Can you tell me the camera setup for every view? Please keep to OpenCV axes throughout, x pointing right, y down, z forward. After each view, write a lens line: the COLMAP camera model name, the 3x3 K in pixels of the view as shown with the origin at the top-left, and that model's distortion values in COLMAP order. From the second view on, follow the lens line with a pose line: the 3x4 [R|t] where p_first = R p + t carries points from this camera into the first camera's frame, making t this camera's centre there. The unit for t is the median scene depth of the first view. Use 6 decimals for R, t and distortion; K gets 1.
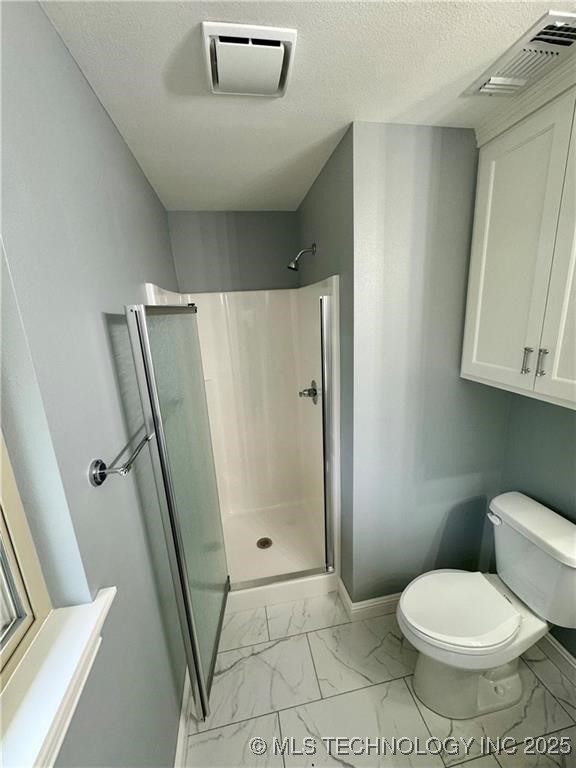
lens RADIAL K [[306.2, 0, 288.7], [0, 306.2, 384.5], [0, 0, 1]] dist [-0.003633, 0.000651]
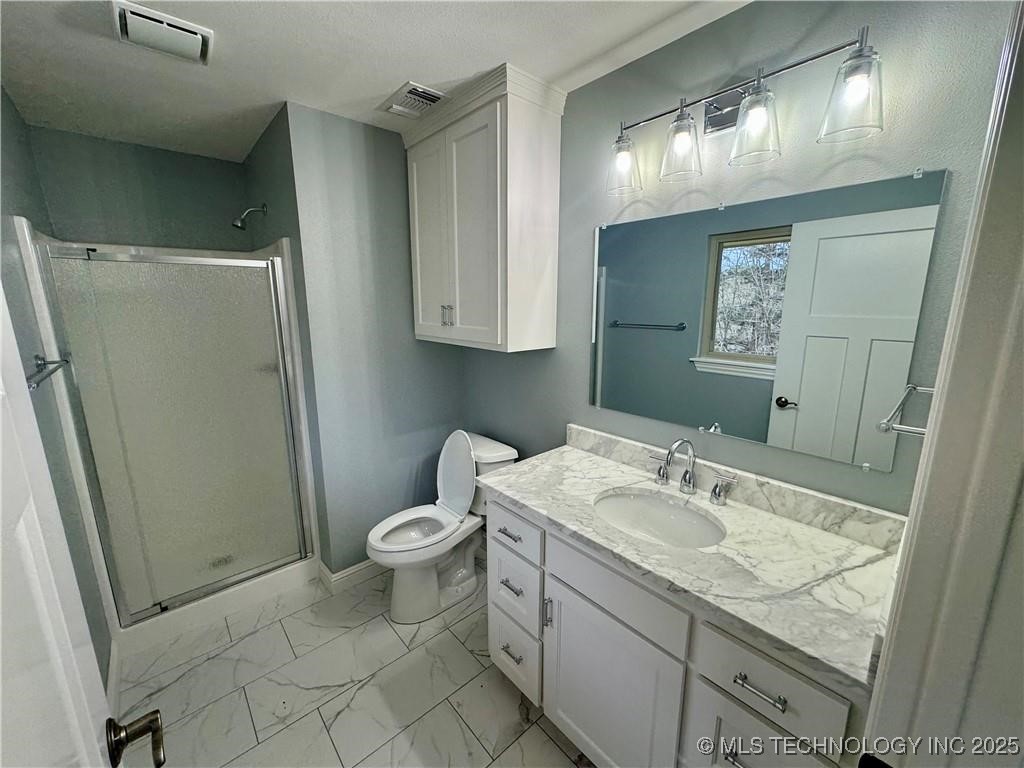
lens RADIAL K [[408.3, 0, 509.1], [0, 408.3, 383.8], [0, 0, 1]] dist [-0.003633, 0.000651]
pose [[0.857375, -0.056418, 0.511590, 0.079408], [0.081404, 0.996327, -0.026550, 0.248191], [-0.508213, 0.064409, 0.858819, -0.564978]]
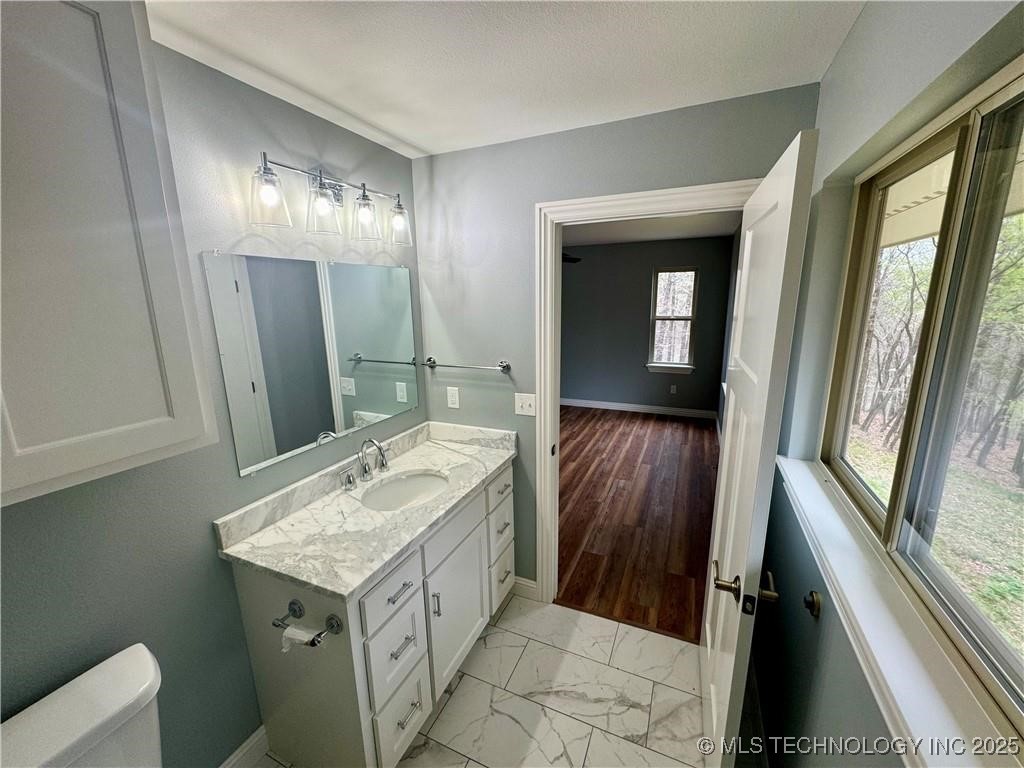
lens RADIAL K [[408.3, 0, 514.0], [0, 408.3, 383.0], [0, 0, 1]] dist [-0.003633, 0.000651]
pose [[-0.819362, -0.056098, 0.570526, -0.332494], [0.188250, 0.913685, 0.360196, -0.445226], [-0.541487, 0.402532, -0.738078, 1.663401]]
